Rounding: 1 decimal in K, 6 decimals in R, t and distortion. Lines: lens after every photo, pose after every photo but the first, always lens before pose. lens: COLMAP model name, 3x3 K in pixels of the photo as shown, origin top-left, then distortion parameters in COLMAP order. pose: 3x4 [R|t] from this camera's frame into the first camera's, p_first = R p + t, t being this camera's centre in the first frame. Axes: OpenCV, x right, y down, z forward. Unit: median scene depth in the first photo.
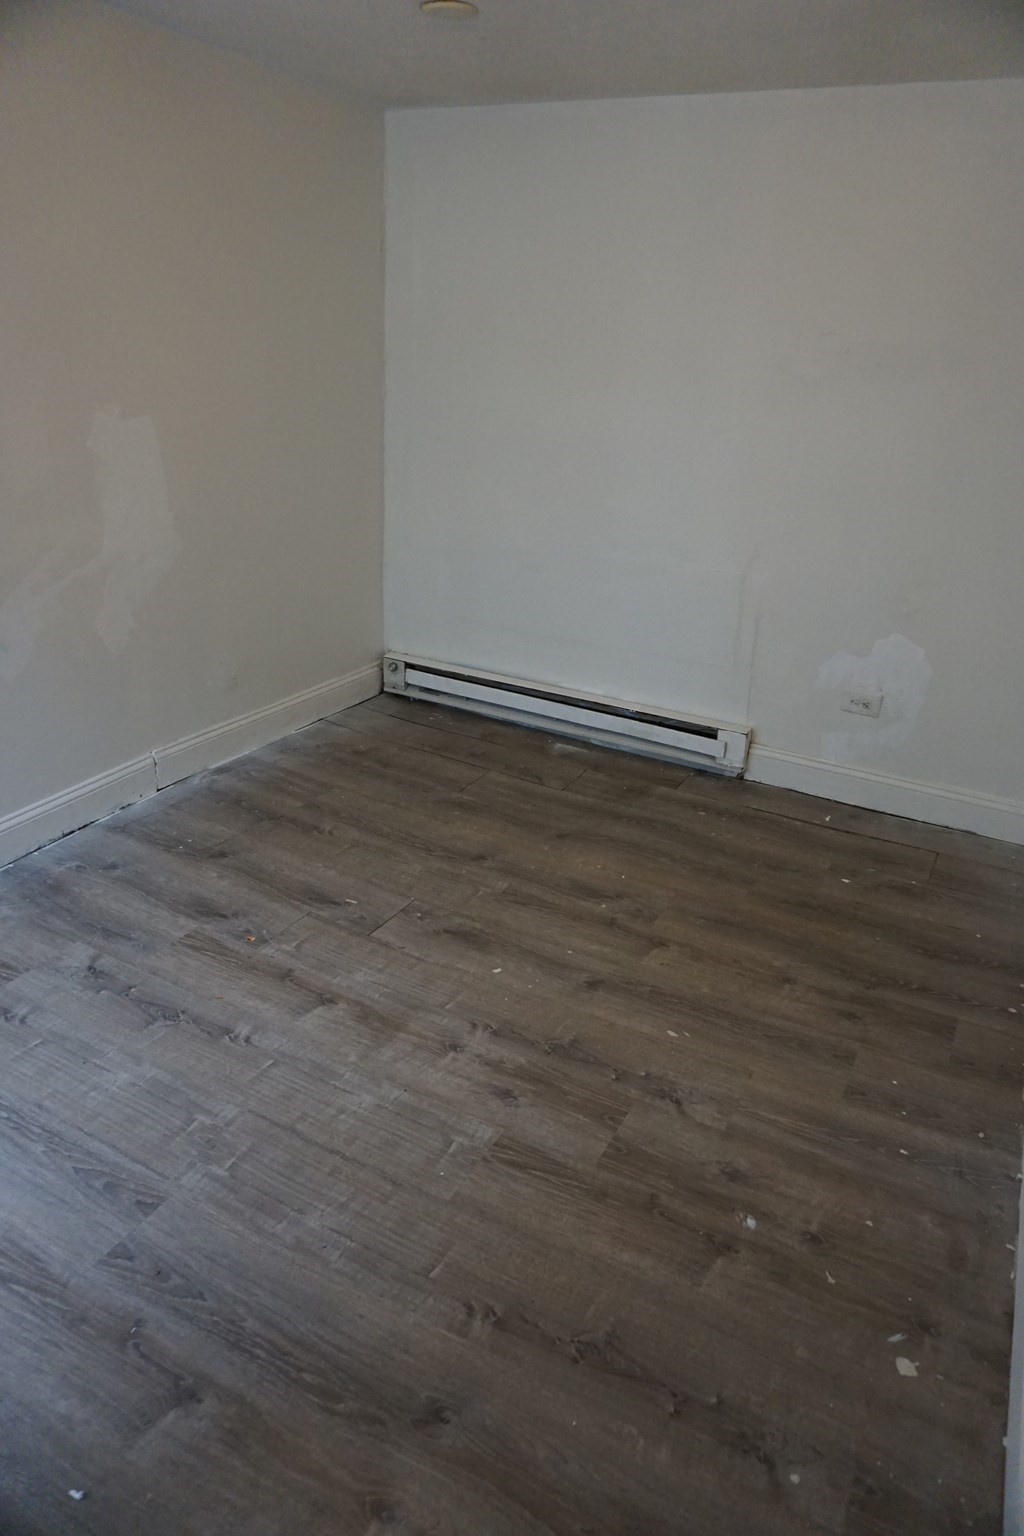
lens RADIAL K [[1018.0, 0, 512.0], [0, 1018.0, 768.0], [0, 0, 1]] dist [-0.054678, 0.034225]
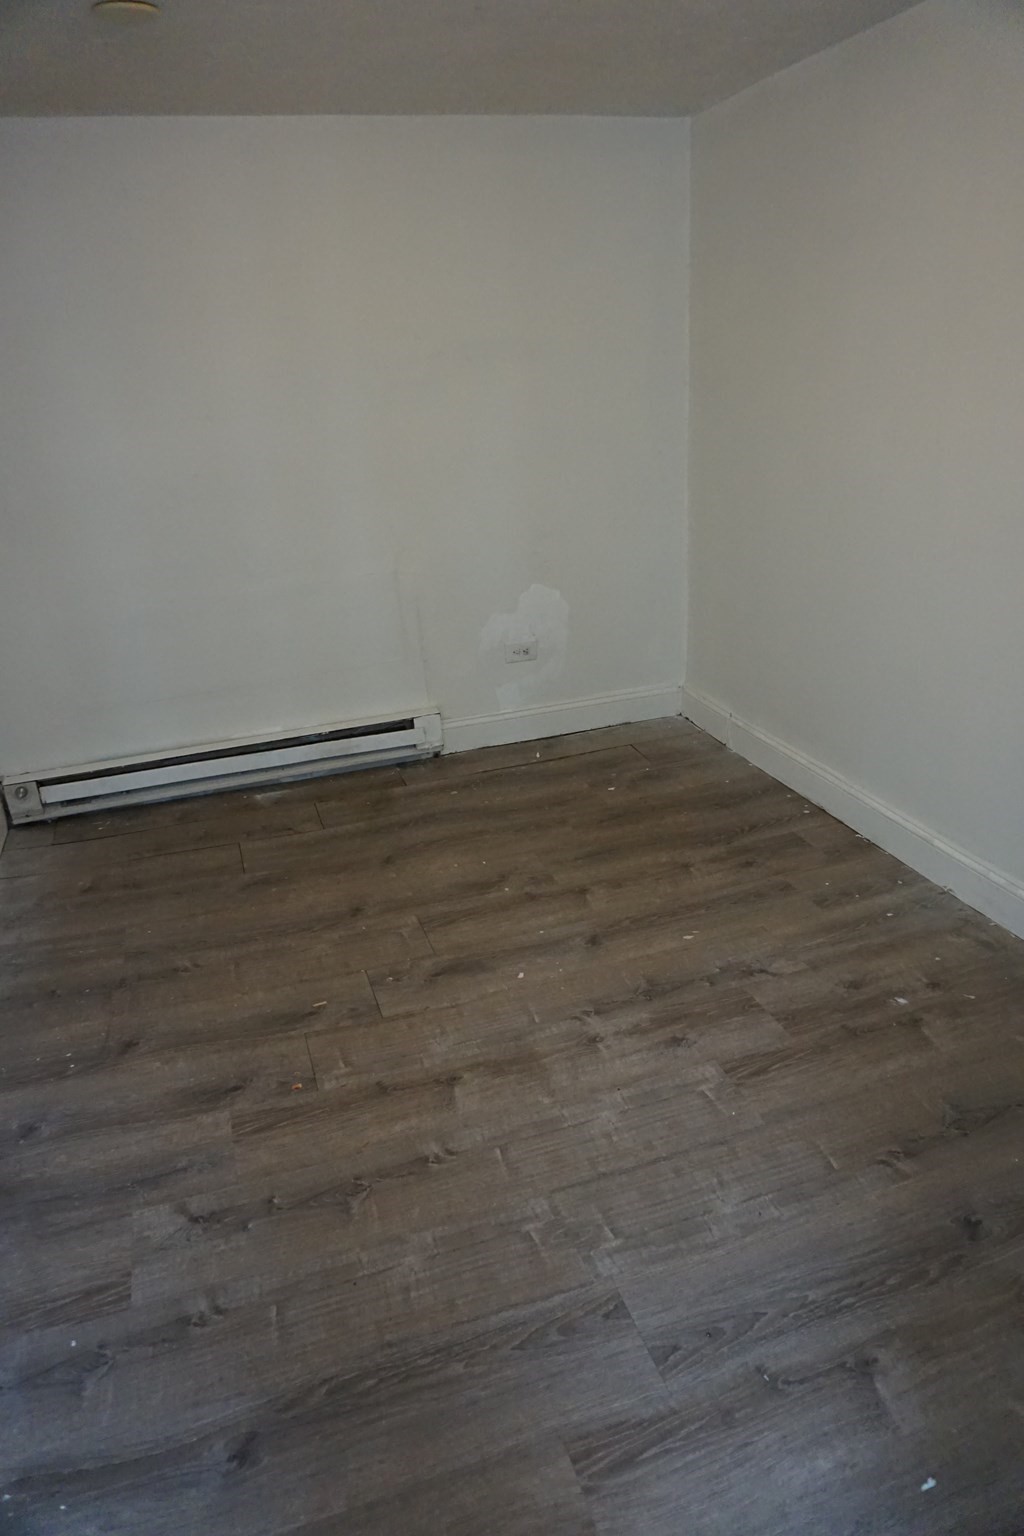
lens RADIAL K [[1018.0, 0, 512.0], [0, 1018.0, 768.0], [0, 0, 1]] dist [-0.054678, 0.034225]
pose [[0.686079, -0.358275, 0.633194, -0.726512], [0.367085, 0.921901, 0.123887, -0.148155], [-0.628127, 0.147440, 0.764014, 0.250052]]
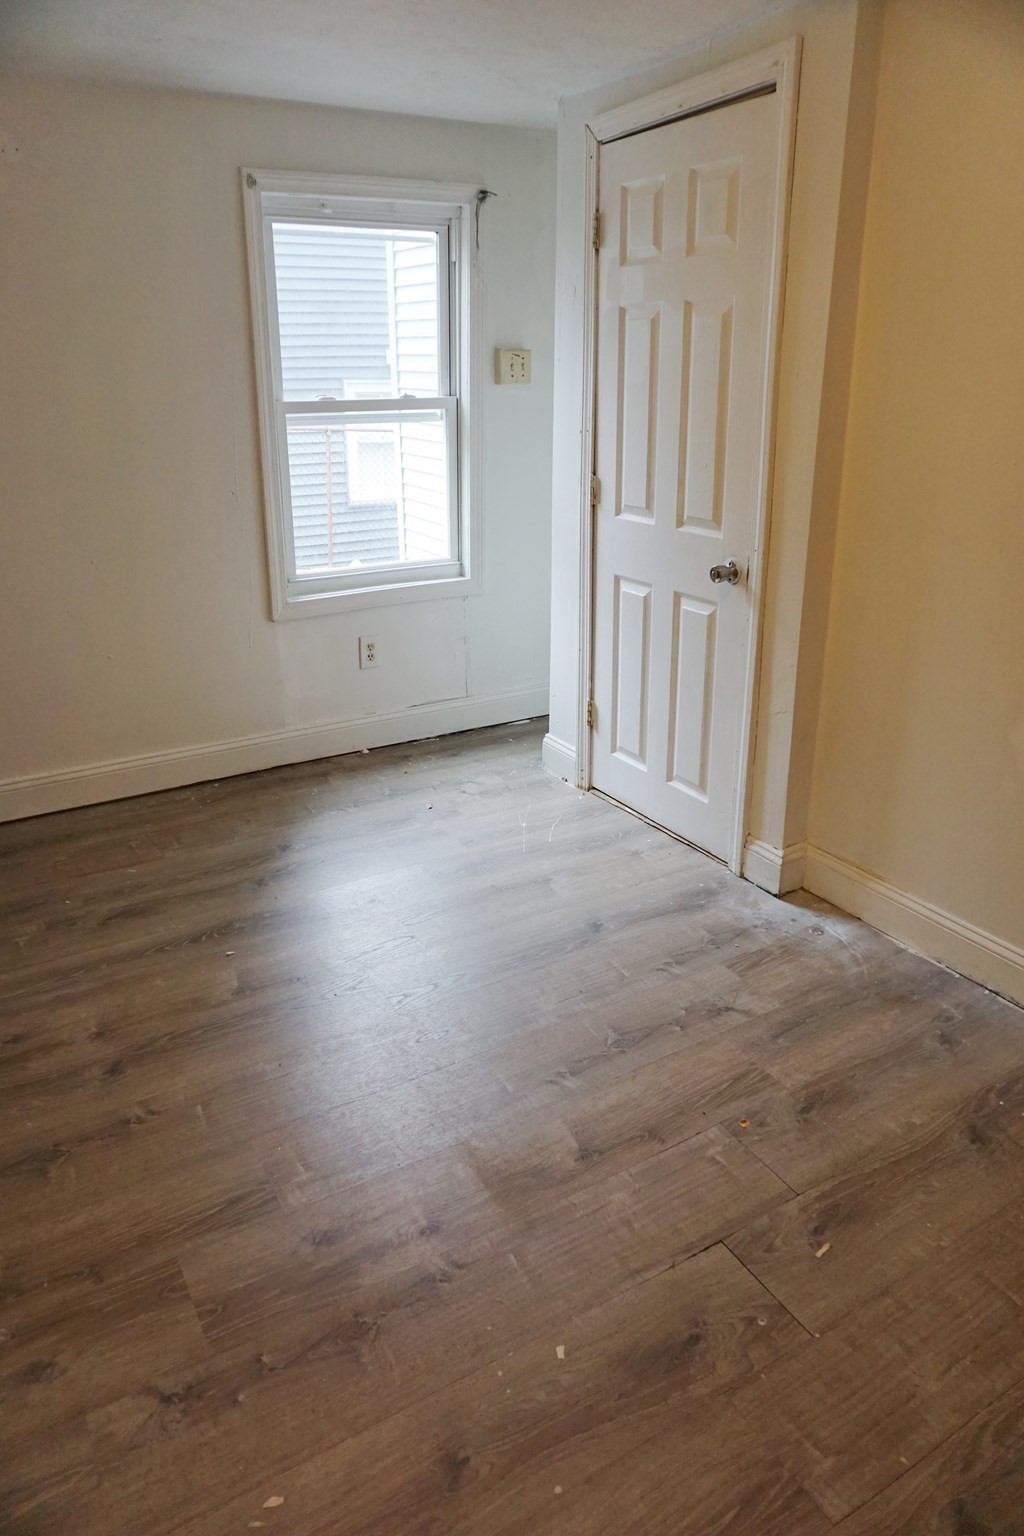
lens RADIAL K [[1029.5, 0, 512.0], [0, 1029.5, 768.0], [0, 0, 1]] dist [-0.059970, 0.043154]
pose [[-0.522370, 0.282138, -0.804691, 0.502802], [-0.355002, 0.786055, 0.506055, -0.488725], [0.775308, 0.550015, -0.310452, 1.202862]]
